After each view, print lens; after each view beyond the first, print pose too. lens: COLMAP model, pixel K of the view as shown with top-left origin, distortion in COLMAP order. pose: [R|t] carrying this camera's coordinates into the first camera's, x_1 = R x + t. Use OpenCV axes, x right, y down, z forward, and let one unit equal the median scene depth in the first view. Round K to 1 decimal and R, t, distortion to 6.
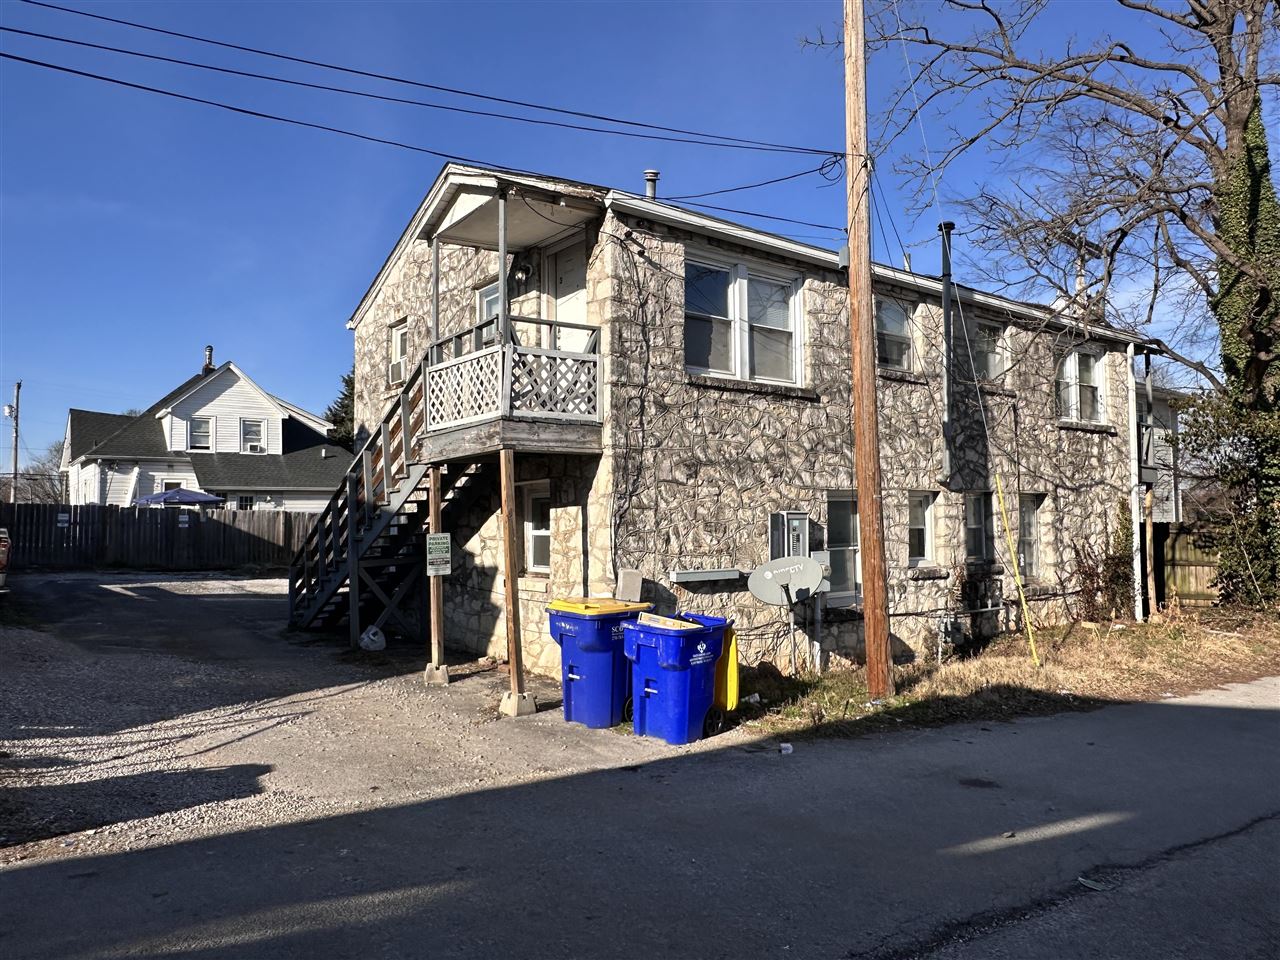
lens RADIAL K [[874.9, 0, 636.6], [0, 874.9, 482.5], [0, 0, 1]] dist [-0.003122, -0.001416]
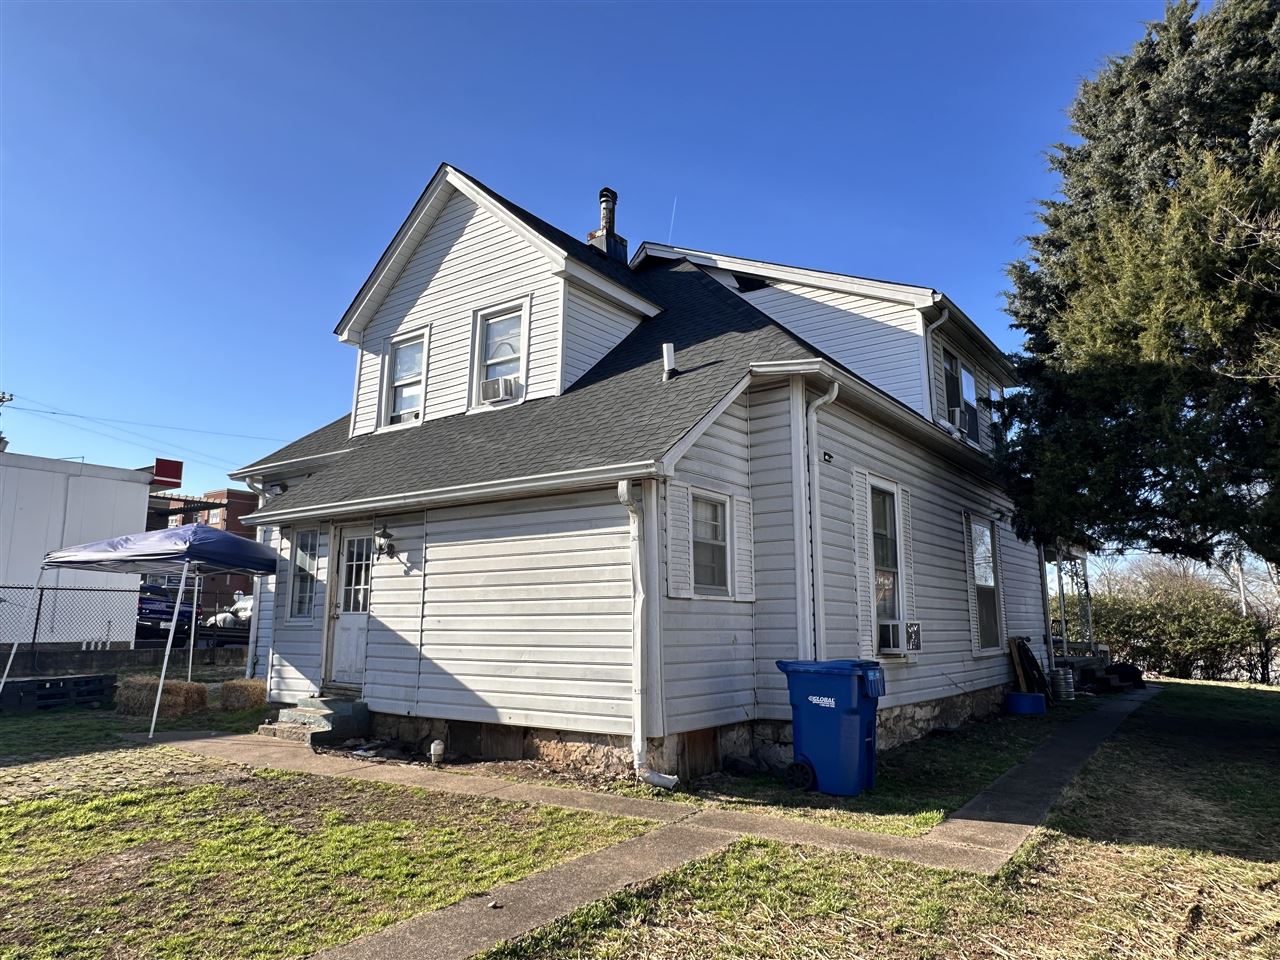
lens RADIAL K [[856.8, 0, 640.0], [0, 856.8, 480.0], [0, 0, 1]] dist [0.001558, -0.000350]
pose [[0.283558, -0.146957, -0.947628, -0.128407], [0.034621, 0.989113, -0.143031, 0.038075], [0.958330, 0.007749, 0.285559, 0.934328]]
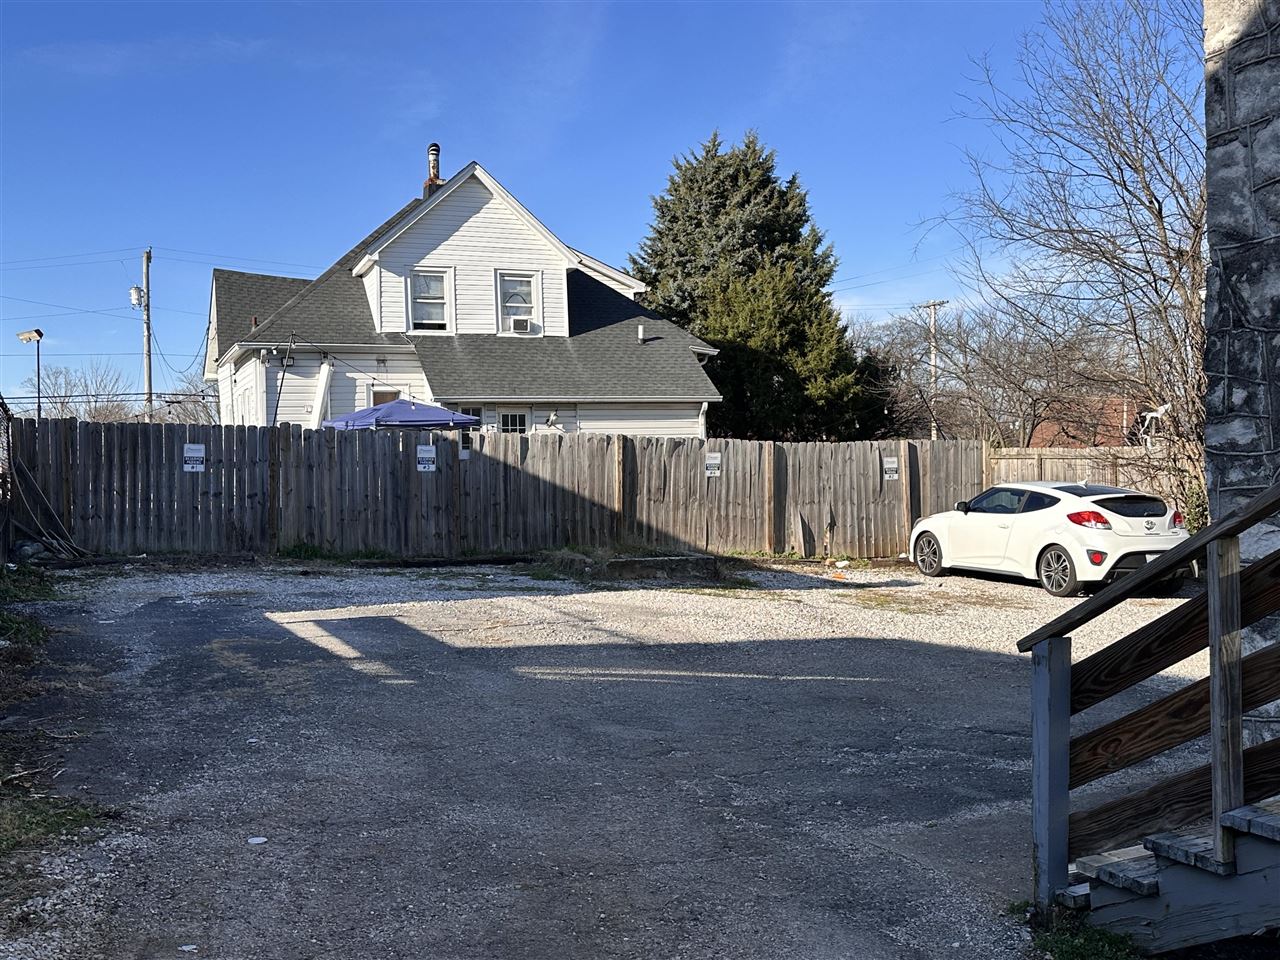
lens RADIAL K [[1310.3, 0, 636.2], [0, 1310.3, 466.2], [0, 0, 1]] dist [0.193219, -0.360521]
pose [[0.960200, -0.008317, -0.279188, -0.140095], [0.021250, 0.998835, 0.043328, 0.013224], [0.278503, -0.047536, 0.959258, 0.232389]]
